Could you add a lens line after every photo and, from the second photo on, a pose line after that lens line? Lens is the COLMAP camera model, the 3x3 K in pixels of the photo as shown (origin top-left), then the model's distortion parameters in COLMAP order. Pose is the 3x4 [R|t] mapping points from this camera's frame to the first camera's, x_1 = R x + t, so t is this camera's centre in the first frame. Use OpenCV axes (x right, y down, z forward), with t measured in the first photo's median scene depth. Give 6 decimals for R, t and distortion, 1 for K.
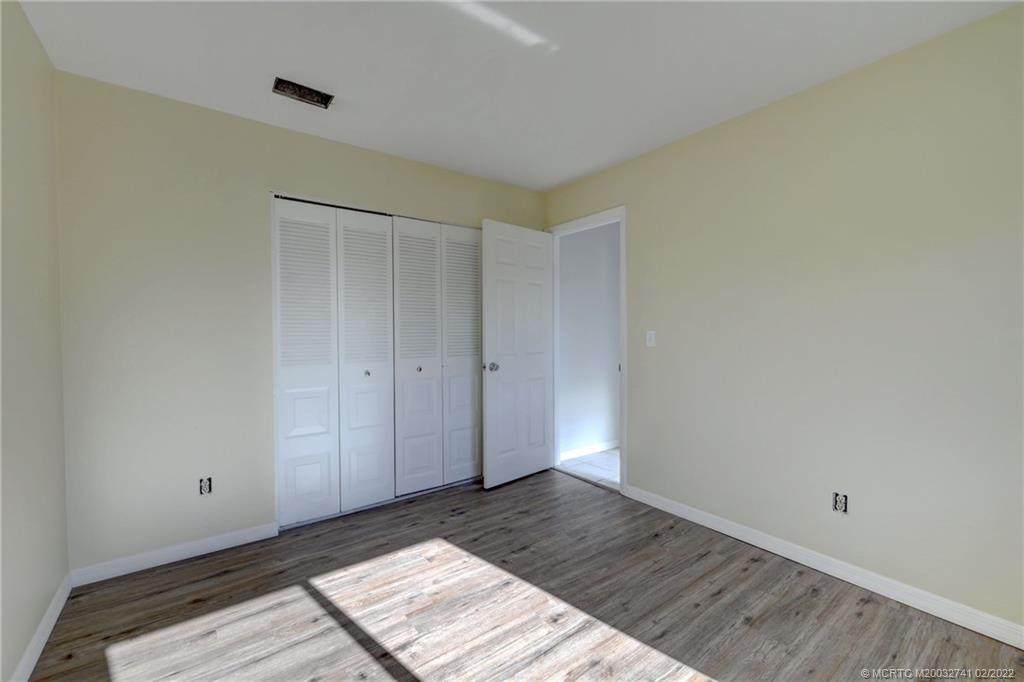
lens RADIAL K [[425.9, 0, 514.1], [0, 425.9, 340.5], [0, 0, 1]] dist [-0.001582, -0.000812]
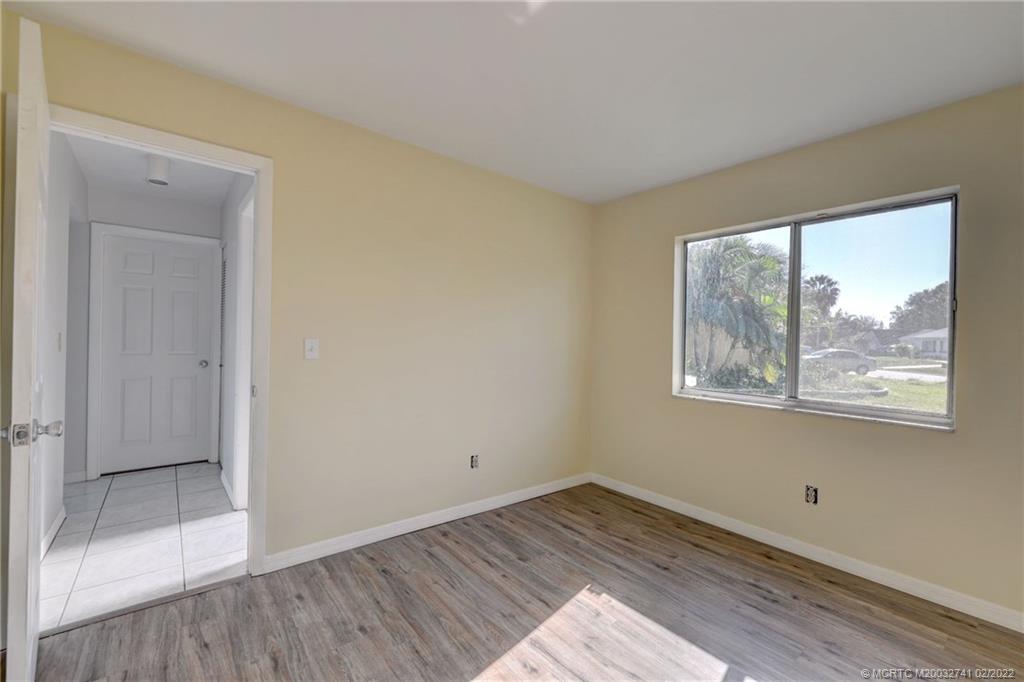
lens RADIAL K [[425.9, 0, 514.1], [0, 425.9, 340.5], [0, 0, 1]] dist [-0.001582, -0.000812]
pose [[-0.044123, 0.001622, 0.999025, -0.650180], [-0.002517, 0.999995, -0.001735, -0.025322], [-0.999023, -0.002592, -0.044118, 0.887921]]
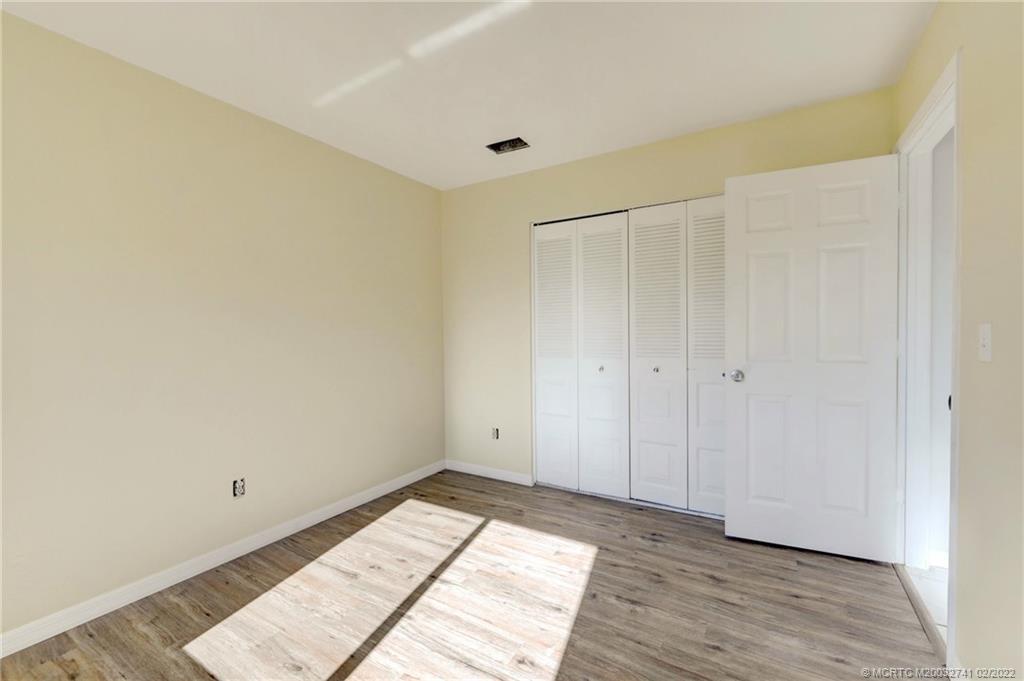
lens RADIAL K [[425.9, 0, 514.1], [0, 425.9, 340.0], [0, 0, 1]] dist [-0.001582, -0.000812]
pose [[0.372780, 0.019799, -0.927709, 0.726322], [-0.010537, 0.999798, 0.017103, -0.012831], [0.927860, 0.003399, 0.372913, 0.540524]]
